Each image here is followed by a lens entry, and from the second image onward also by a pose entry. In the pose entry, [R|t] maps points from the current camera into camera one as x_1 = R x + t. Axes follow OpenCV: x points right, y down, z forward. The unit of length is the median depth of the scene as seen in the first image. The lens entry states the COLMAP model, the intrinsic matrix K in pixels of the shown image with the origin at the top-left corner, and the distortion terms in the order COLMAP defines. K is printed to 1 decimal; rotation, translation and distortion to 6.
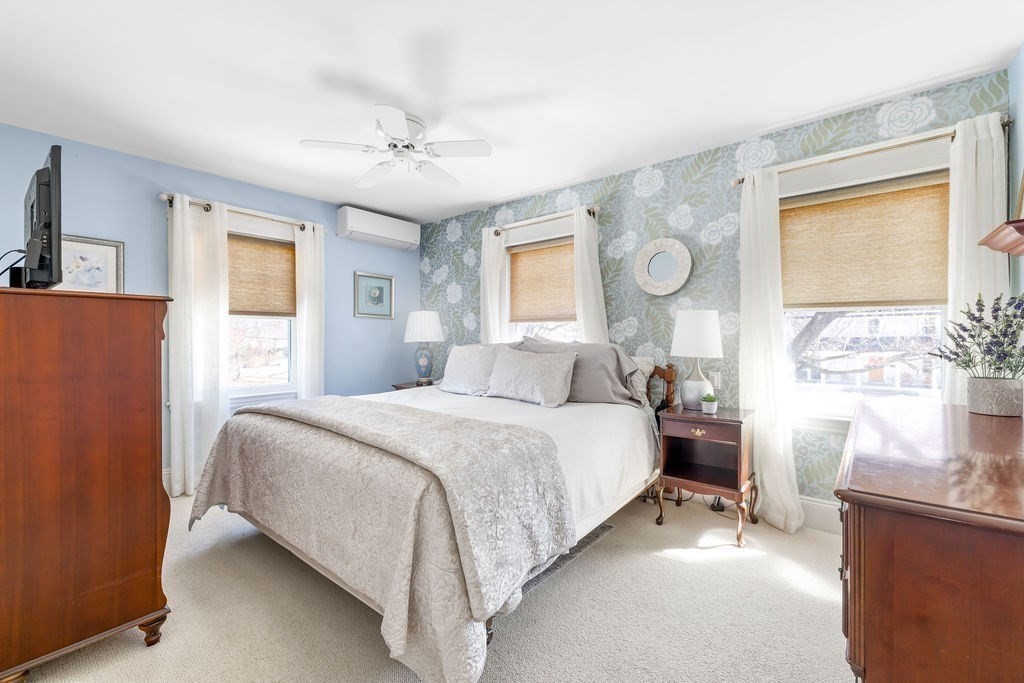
lens RADIAL K [[429.6, 0, 509.3], [0, 429.6, 341.3], [0, 0, 1]] dist [0.001356, 0.000027]
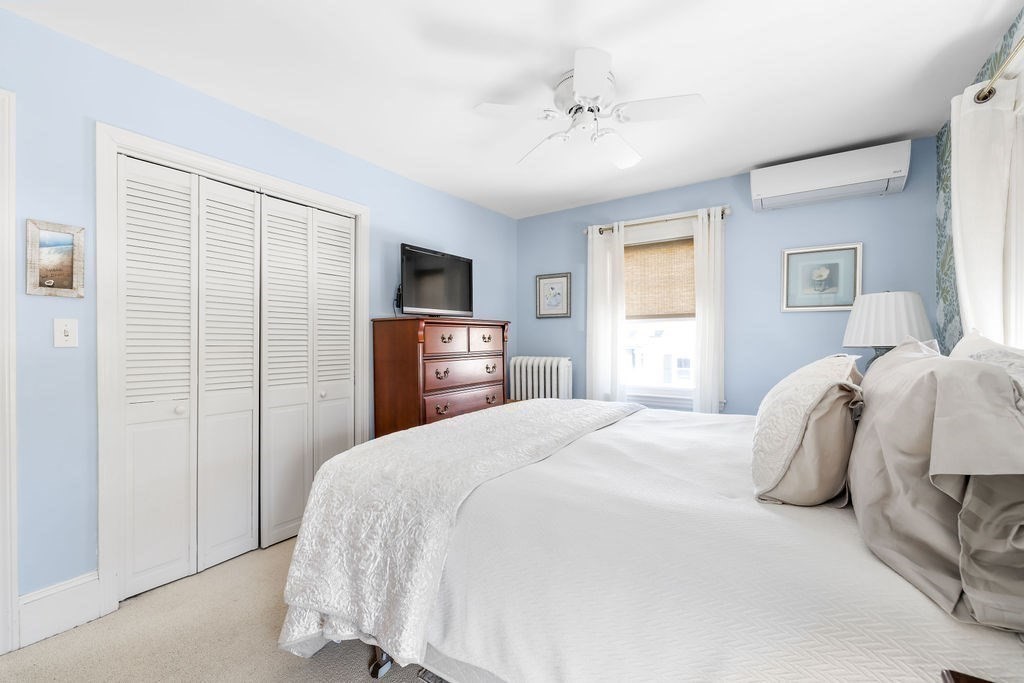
lens RADIAL K [[429.6, 0, 509.7], [0, 429.6, 340.8], [0, 0, 1]] dist [0.001356, 0.000027]
pose [[0.101710, 0.003381, -0.994808, 0.346757], [-0.001375, 0.999994, 0.003258, -0.009201], [0.994813, 0.001037, 0.101714, 0.485067]]
